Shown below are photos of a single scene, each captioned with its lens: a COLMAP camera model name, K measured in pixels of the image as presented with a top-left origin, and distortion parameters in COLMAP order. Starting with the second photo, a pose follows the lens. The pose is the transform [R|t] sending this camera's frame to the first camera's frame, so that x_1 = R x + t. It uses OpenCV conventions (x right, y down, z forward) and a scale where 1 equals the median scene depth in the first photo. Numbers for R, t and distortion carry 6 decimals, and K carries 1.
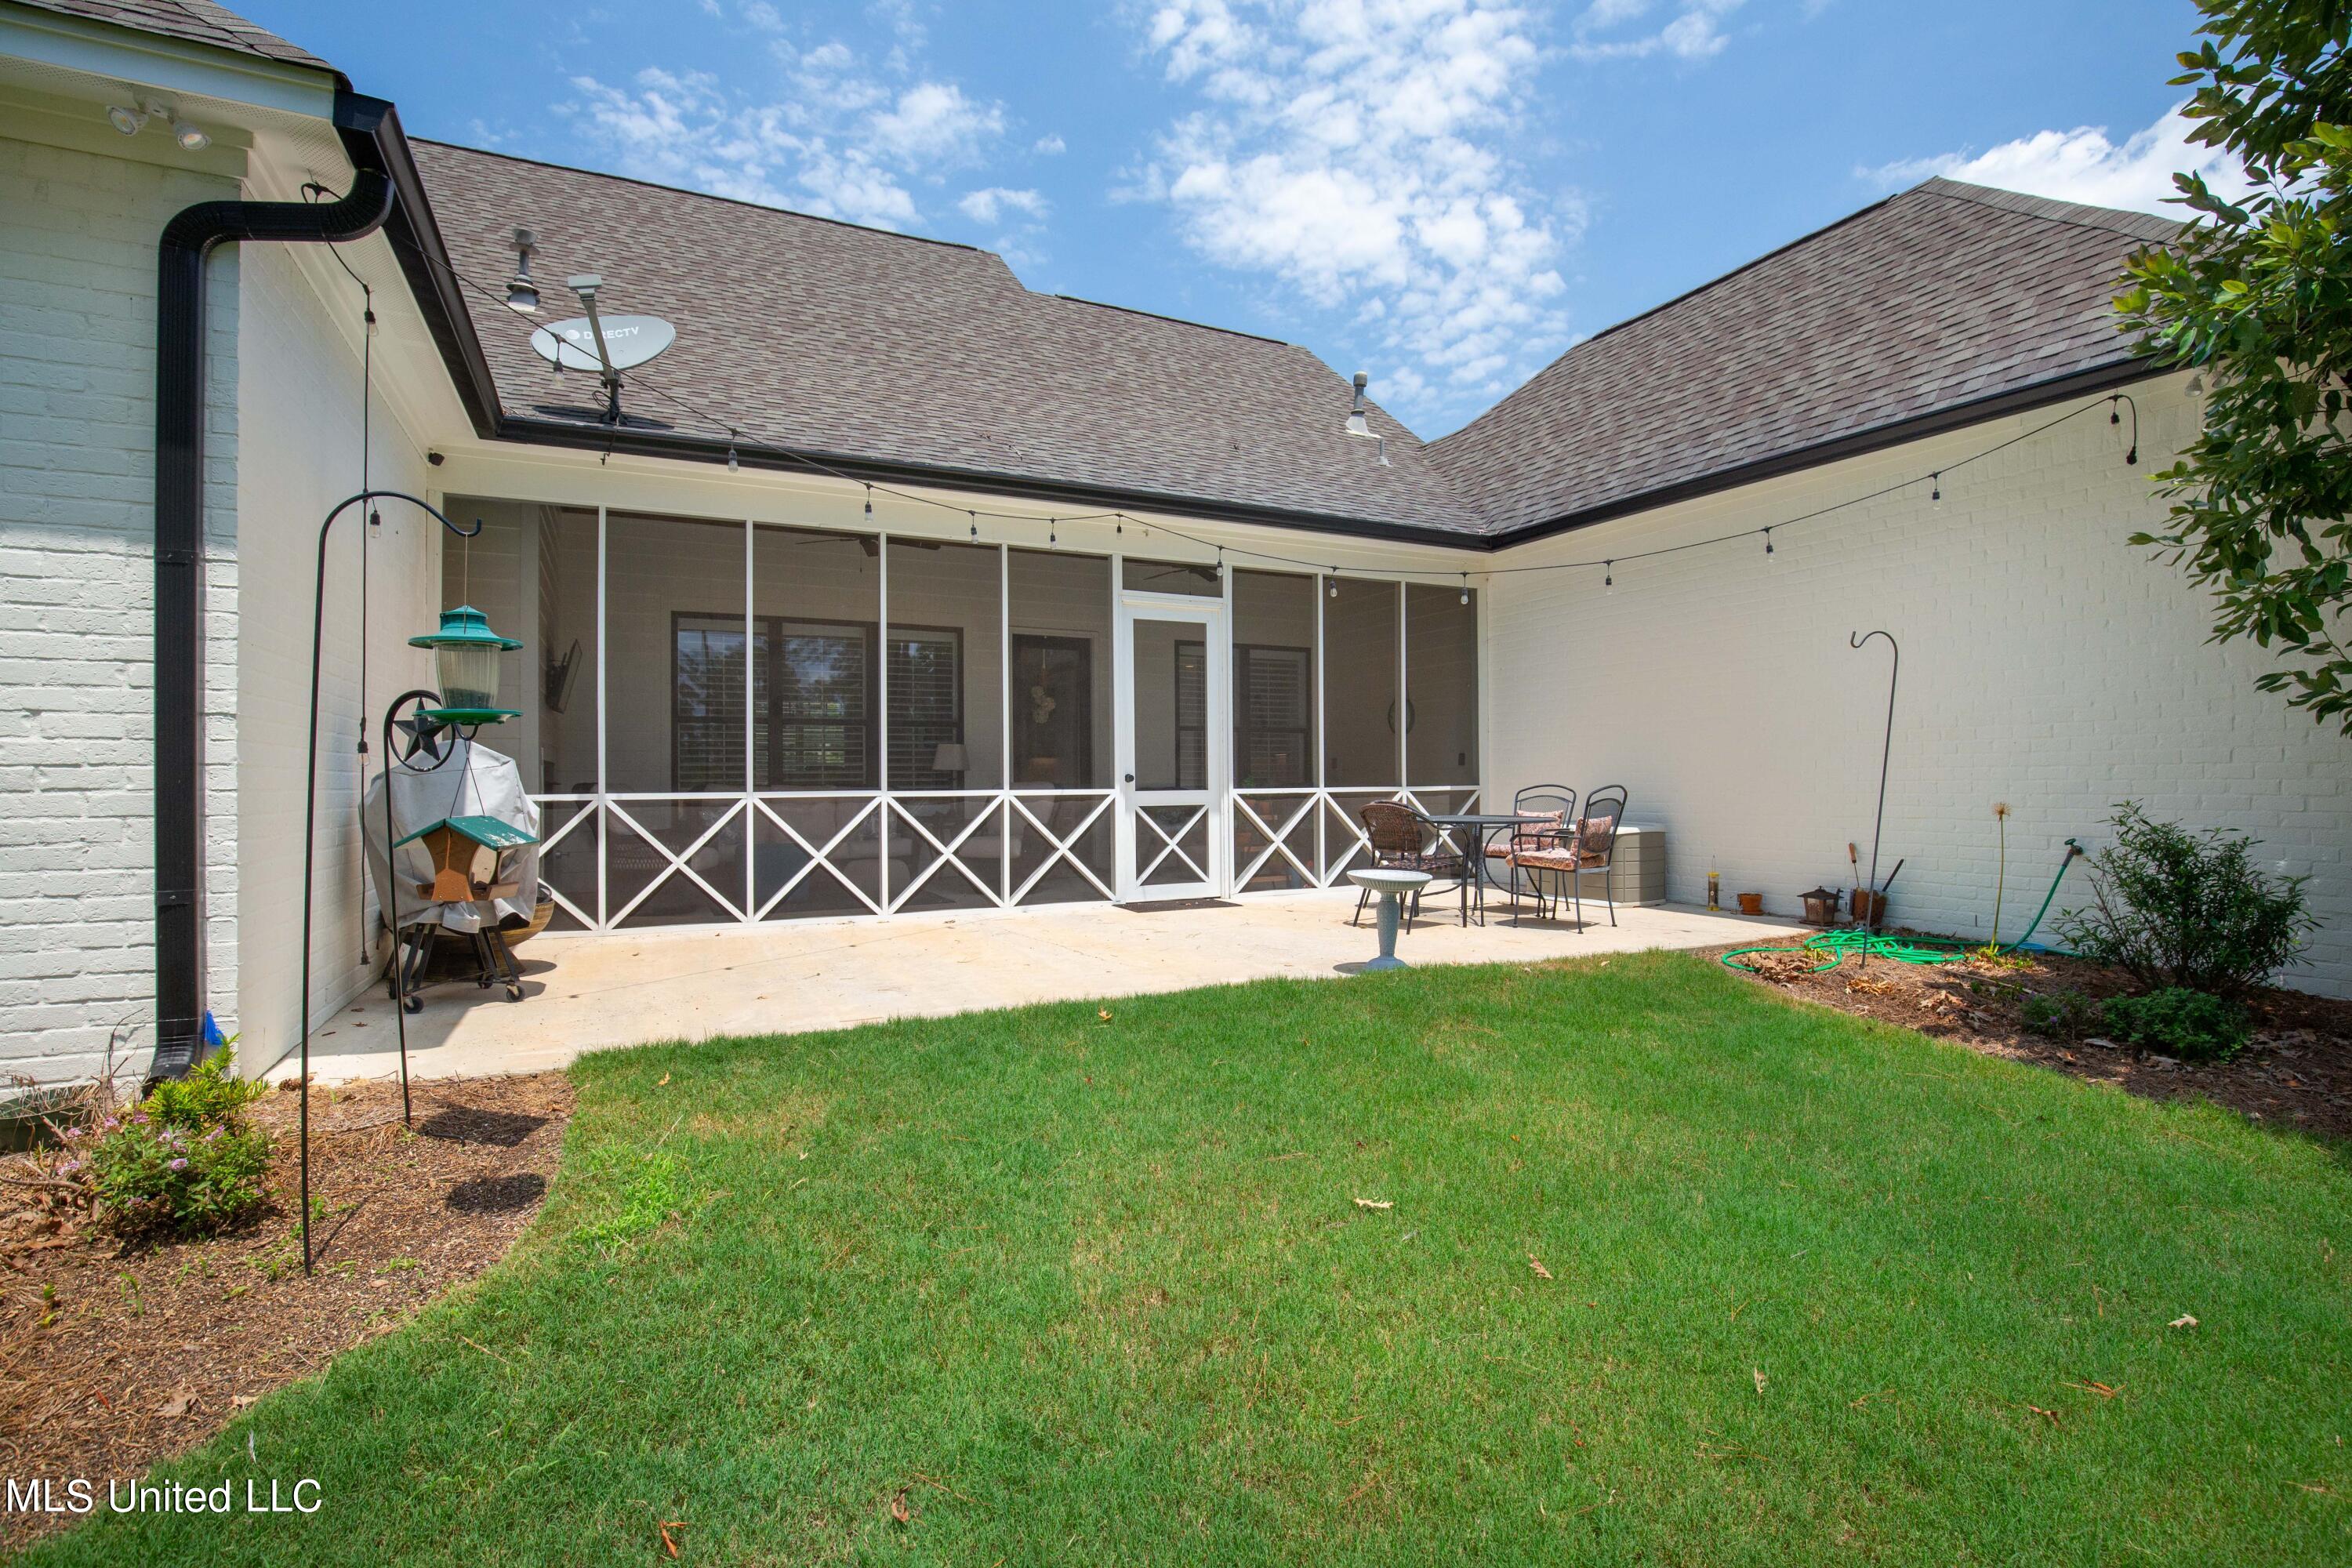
lens RADIAL K [[1082.3, 0, 1169.6], [0, 1082.3, 784.0], [0, 0, 1]] dist [-0.028933, 0.000135]
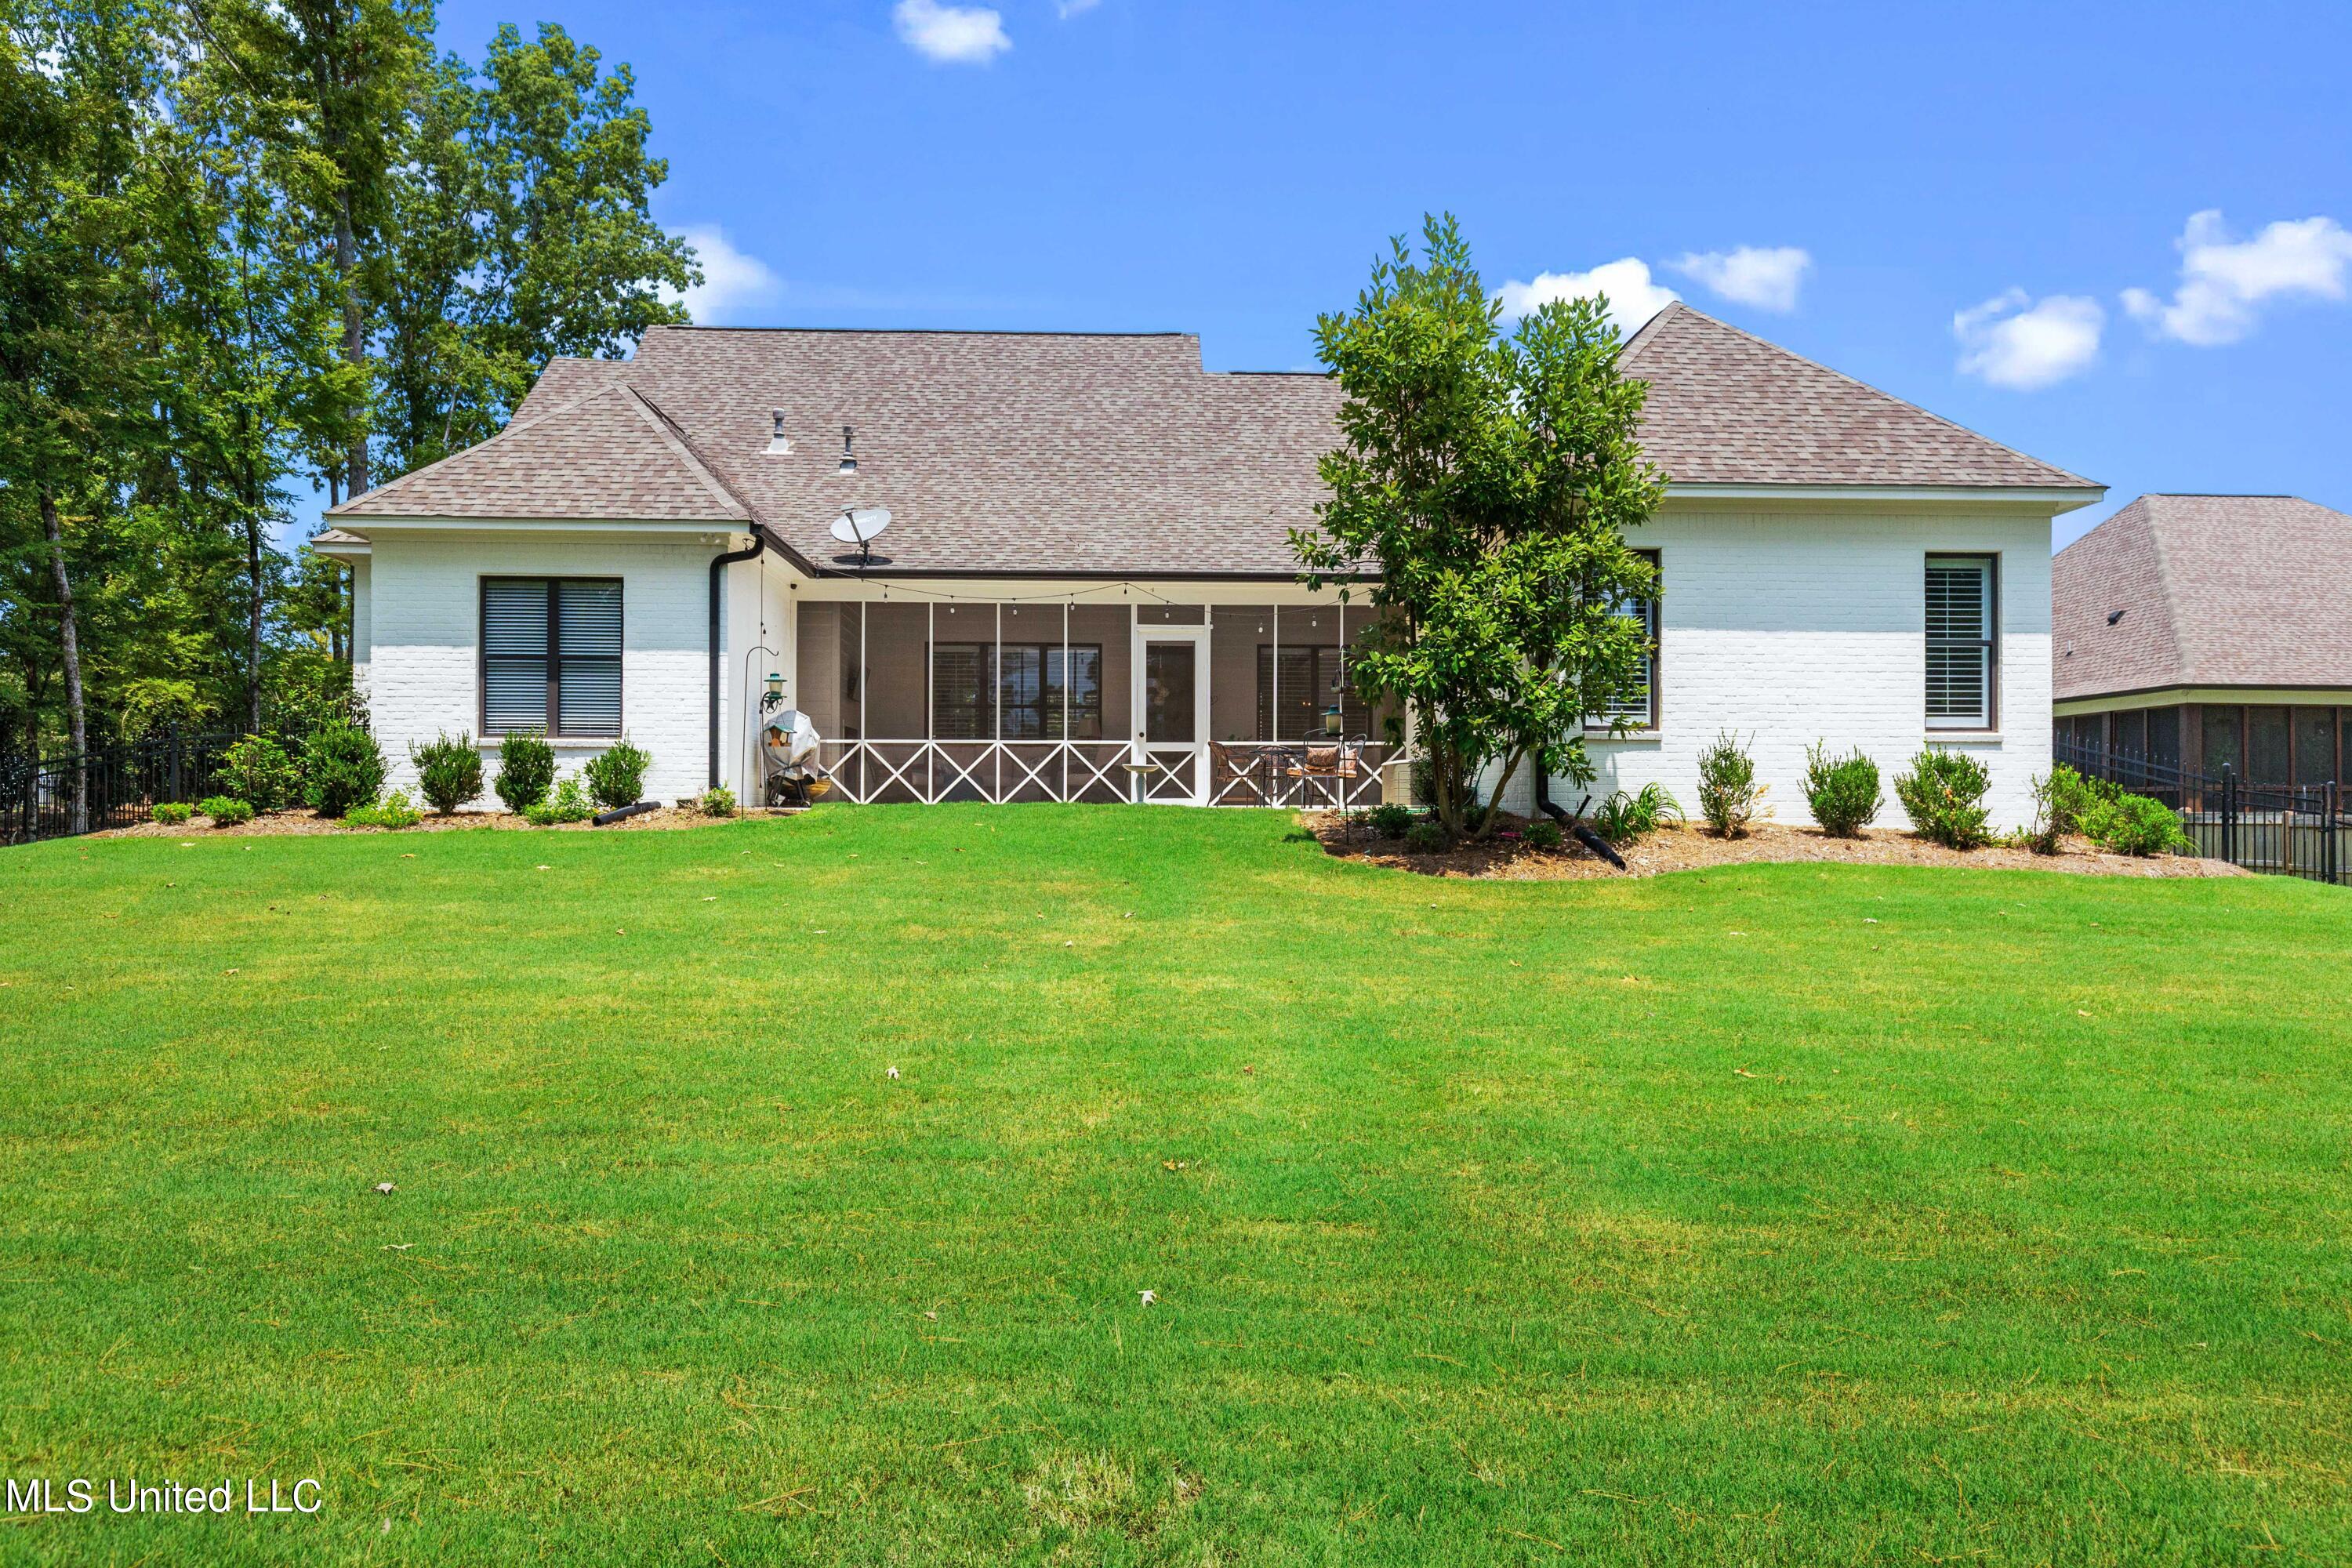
lens RADIAL K [[1543.9, 0, 1179.4], [0, 1543.9, 786.7], [0, 0, 1]] dist [0.008614, 0.000274]
pose [[0.918949, 0.002211, -0.394370, 0.986907], [-0.008082, 0.999880, -0.013226, 0.109359], [0.394293, 0.015341, 0.918857, -1.221260]]
